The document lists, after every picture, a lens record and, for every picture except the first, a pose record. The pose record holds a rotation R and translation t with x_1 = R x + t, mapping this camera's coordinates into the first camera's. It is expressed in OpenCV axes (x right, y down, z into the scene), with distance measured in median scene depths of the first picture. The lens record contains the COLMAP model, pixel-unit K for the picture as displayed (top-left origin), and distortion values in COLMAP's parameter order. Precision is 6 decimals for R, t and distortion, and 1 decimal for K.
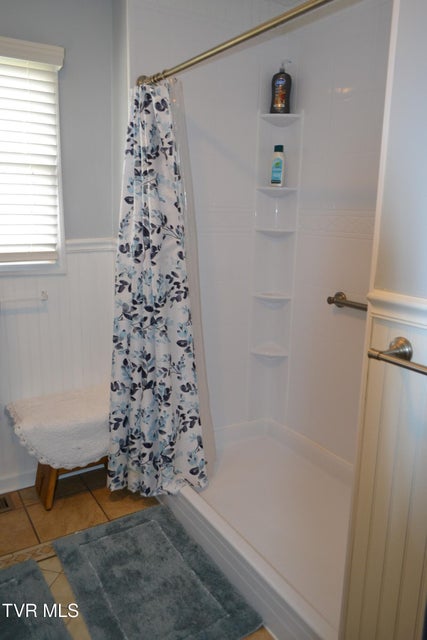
lens RADIAL K [[506.4, 0, 213.5], [0, 506.4, 320.0], [0, 0, 1]] dist [-0.009006, -0.002424]
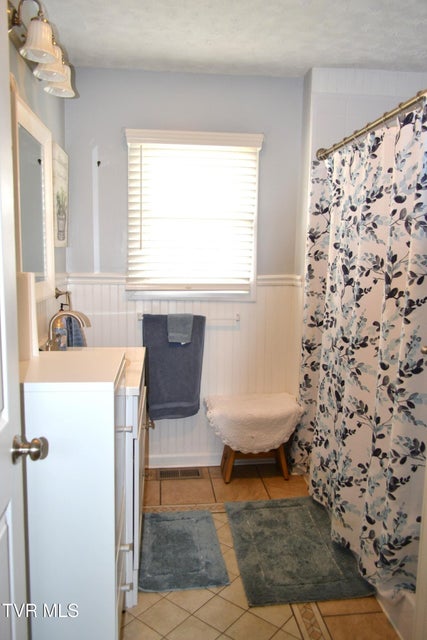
lens RADIAL K [[506.4, 0, 213.5], [0, 506.4, 320.0], [0, 0, 1]] dist [-0.009006, -0.002424]
pose [[0.905469, 0.050186, -0.421434, 0.166380], [-0.086595, 0.993941, -0.067691, 0.055212], [0.415484, 0.097786, 0.904329, -0.219926]]
